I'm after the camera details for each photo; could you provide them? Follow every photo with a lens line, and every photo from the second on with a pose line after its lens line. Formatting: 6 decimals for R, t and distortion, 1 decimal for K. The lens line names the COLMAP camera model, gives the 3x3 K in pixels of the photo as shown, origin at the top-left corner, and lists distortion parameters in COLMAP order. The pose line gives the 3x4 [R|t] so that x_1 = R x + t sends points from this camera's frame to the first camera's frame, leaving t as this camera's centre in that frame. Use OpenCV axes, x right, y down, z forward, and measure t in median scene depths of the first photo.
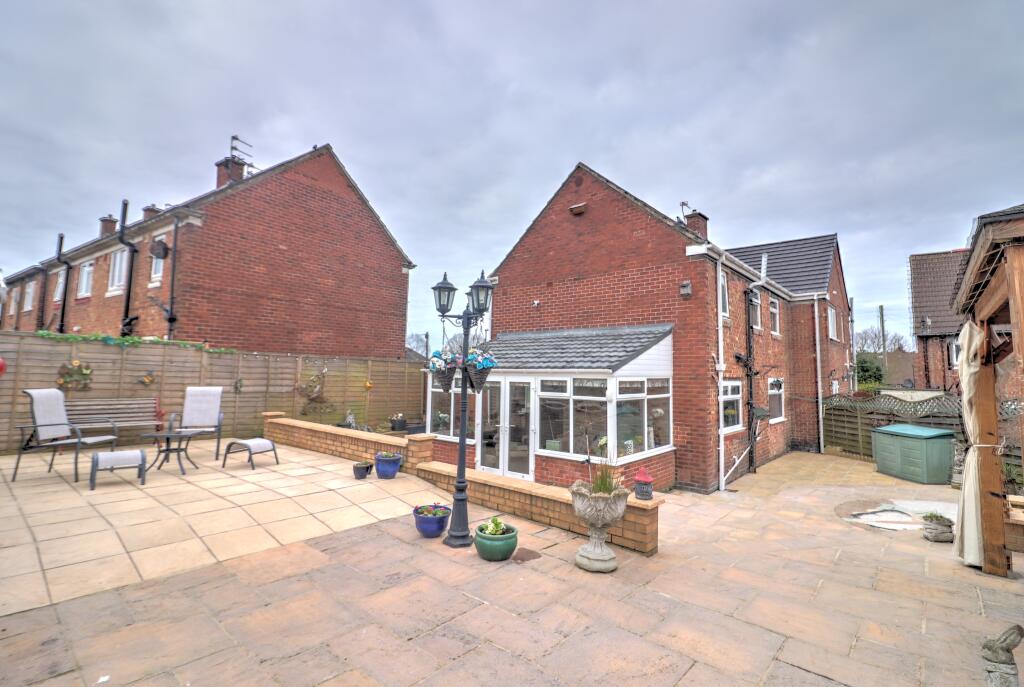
lens RADIAL K [[480.5, 0, 512.9], [0, 480.5, 340.0], [0, 0, 1]] dist [-0.003521, -0.000597]
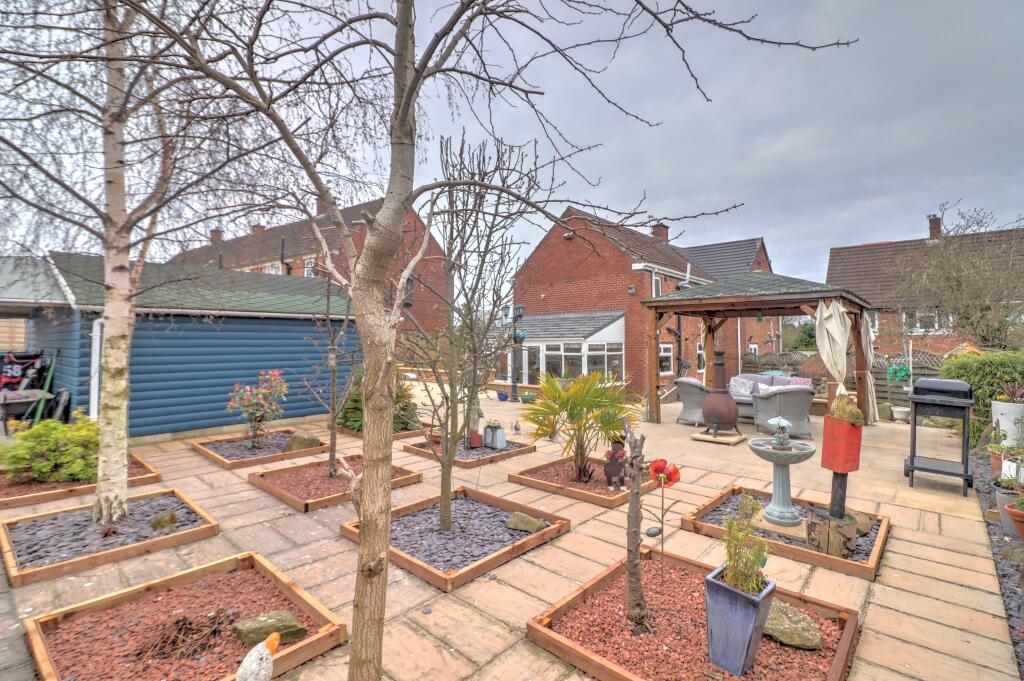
lens RADIAL K [[480.5, 0, 511.8], [0, 480.5, 339.5], [0, 0, 1]] dist [-0.003521, -0.000597]
pose [[0.999413, -0.012834, -0.031751, -0.009104], [0.014699, 0.998137, 0.059224, -0.038093], [0.030932, -0.059656, 0.997740, -0.708034]]
